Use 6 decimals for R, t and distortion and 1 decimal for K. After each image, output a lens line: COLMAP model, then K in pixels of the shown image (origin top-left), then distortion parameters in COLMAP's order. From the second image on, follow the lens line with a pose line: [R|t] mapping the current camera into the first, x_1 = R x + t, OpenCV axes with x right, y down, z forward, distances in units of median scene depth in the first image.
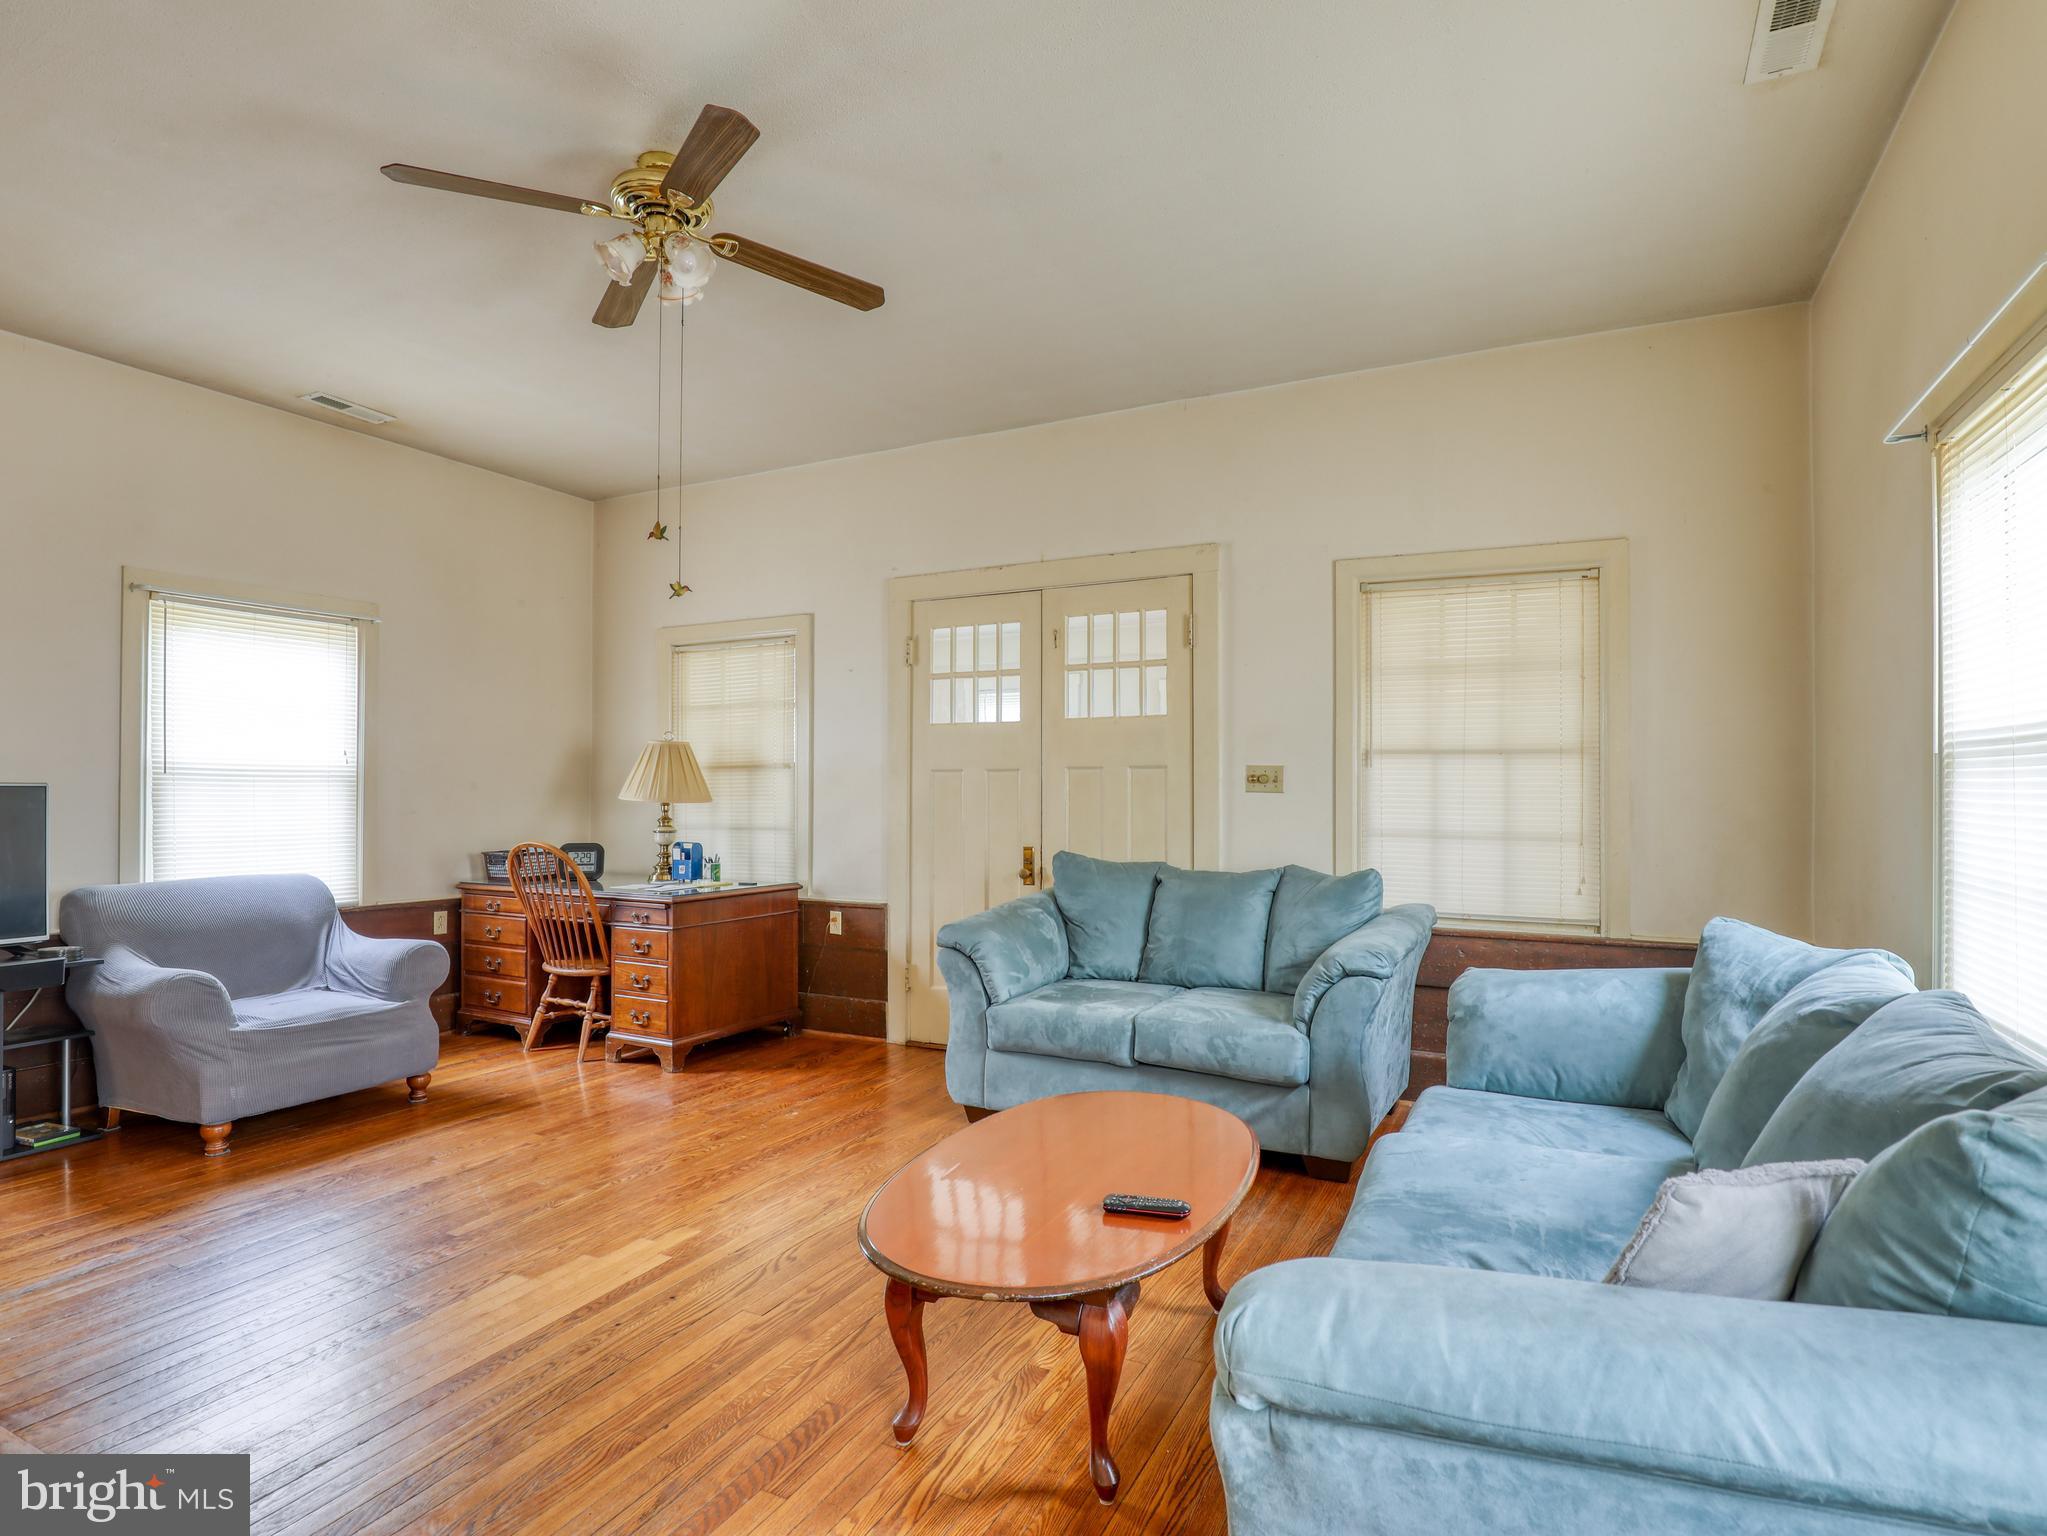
lens RADIAL K [[1070.3, 0, 1035.0], [0, 1070.3, 779.5], [0, 0, 1]] dist [-0.022973, 0.000258]
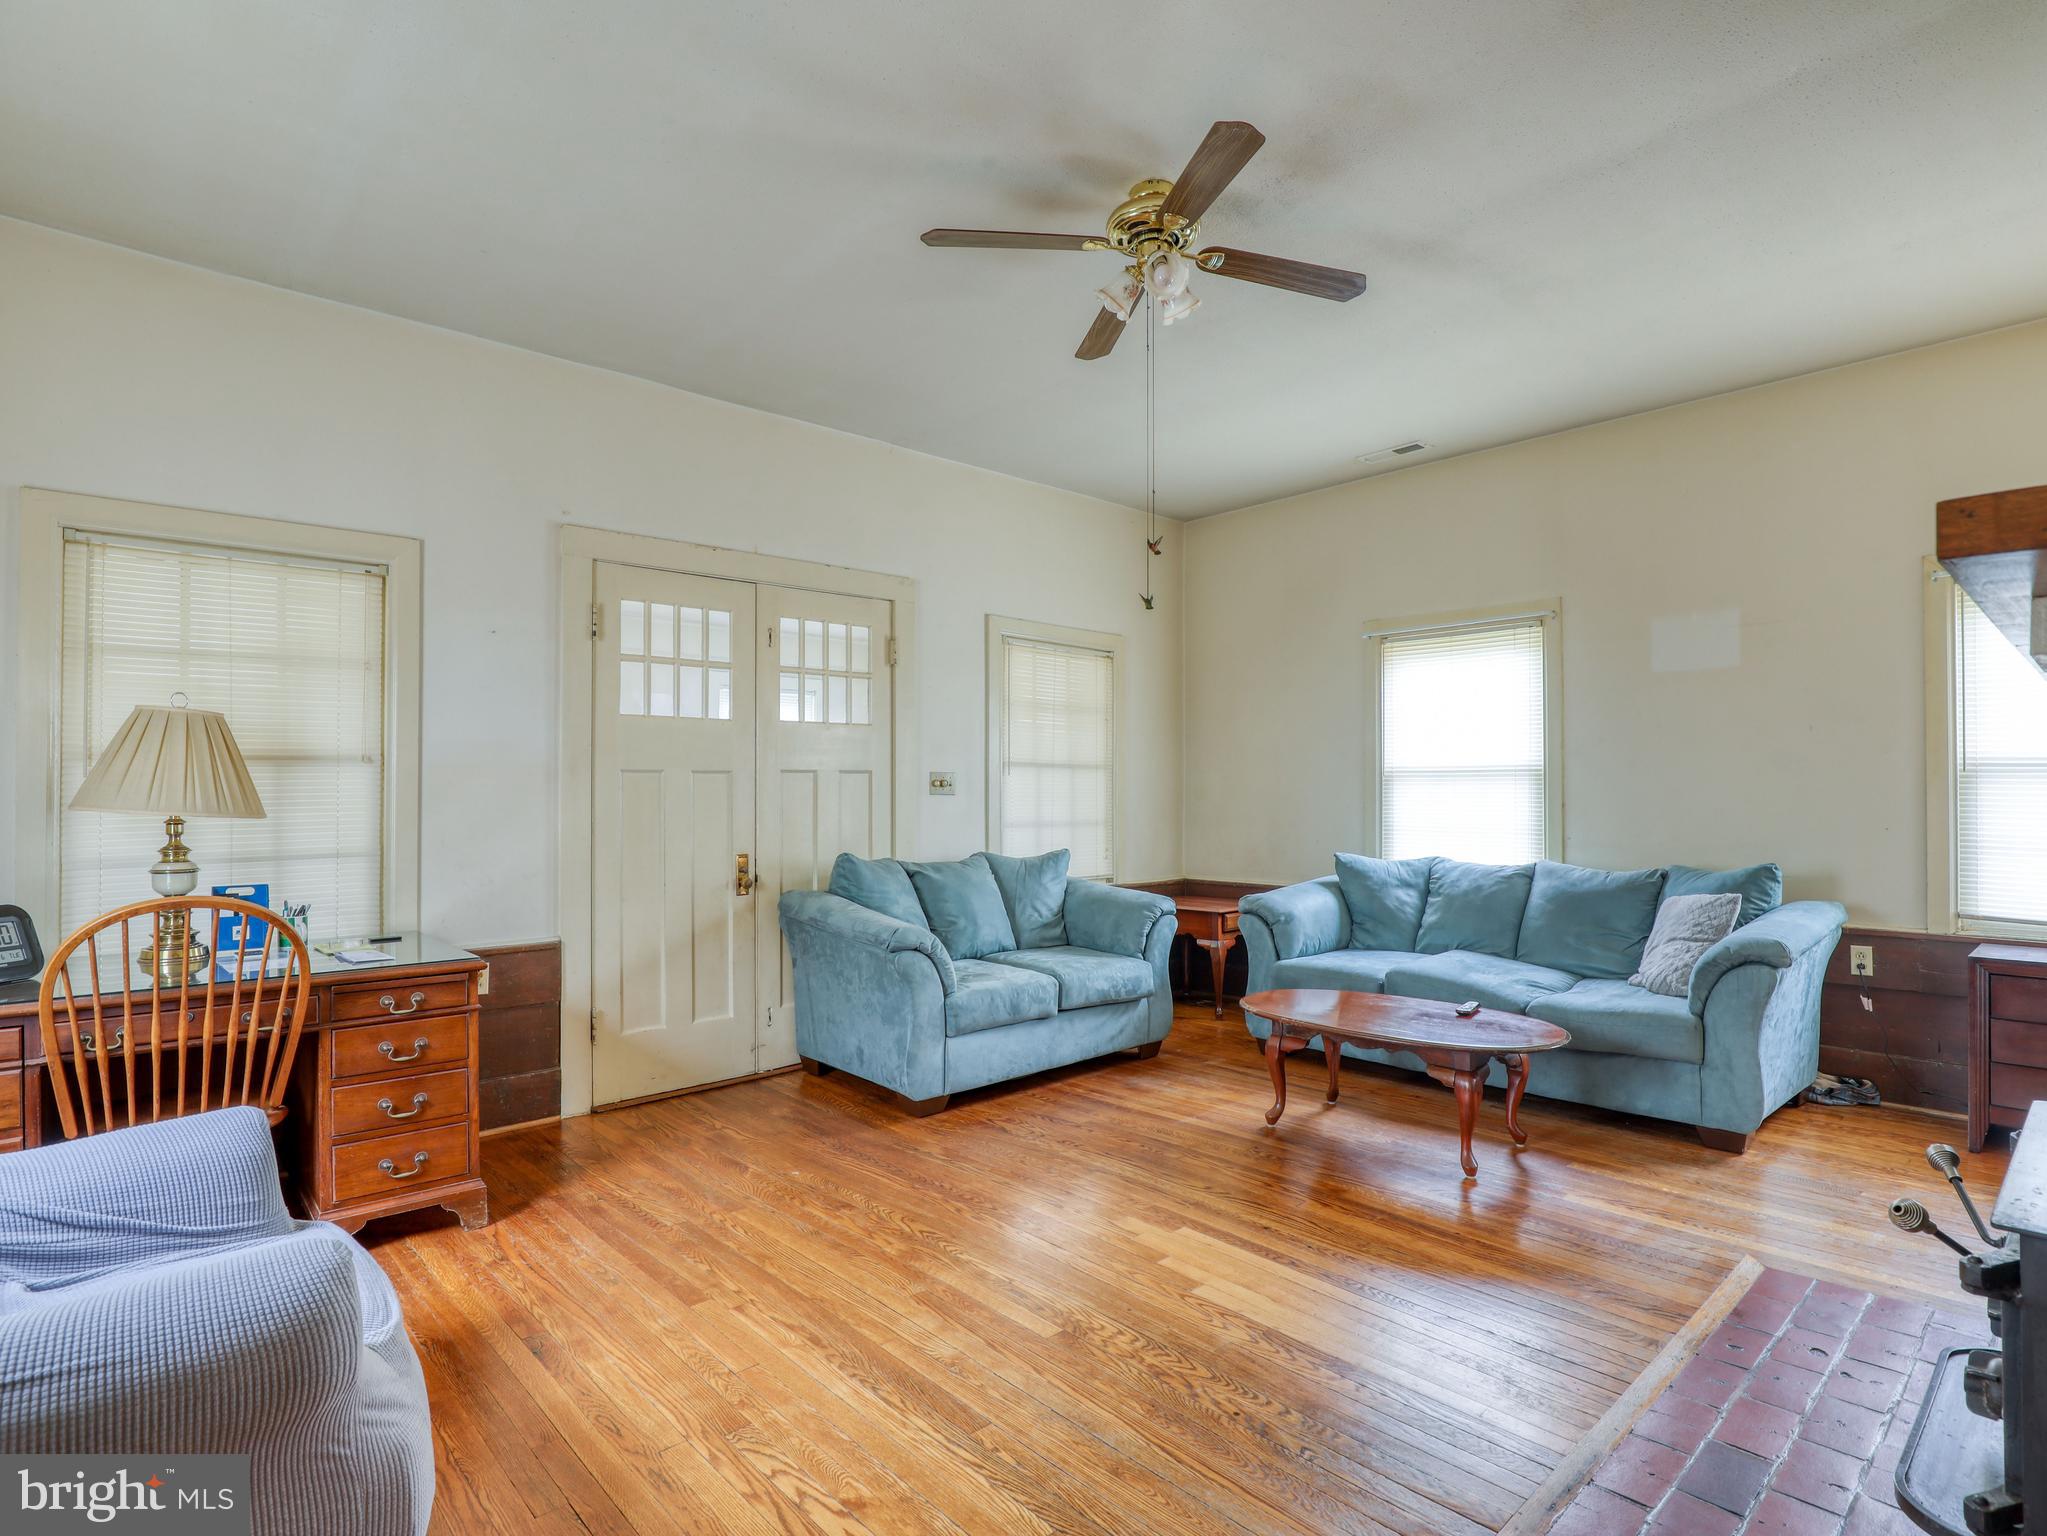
lens RADIAL K [[1070.3, 0, 1035.0], [0, 1070.3, 779.5], [0, 0, 1]] dist [-0.022973, 0.000258]
pose [[0.350536, 0.009721, 0.936499, -0.812176], [-0.003183, 0.999953, -0.009188, 0.005258], [-0.936544, 0.000239, 0.350551, 0.442589]]
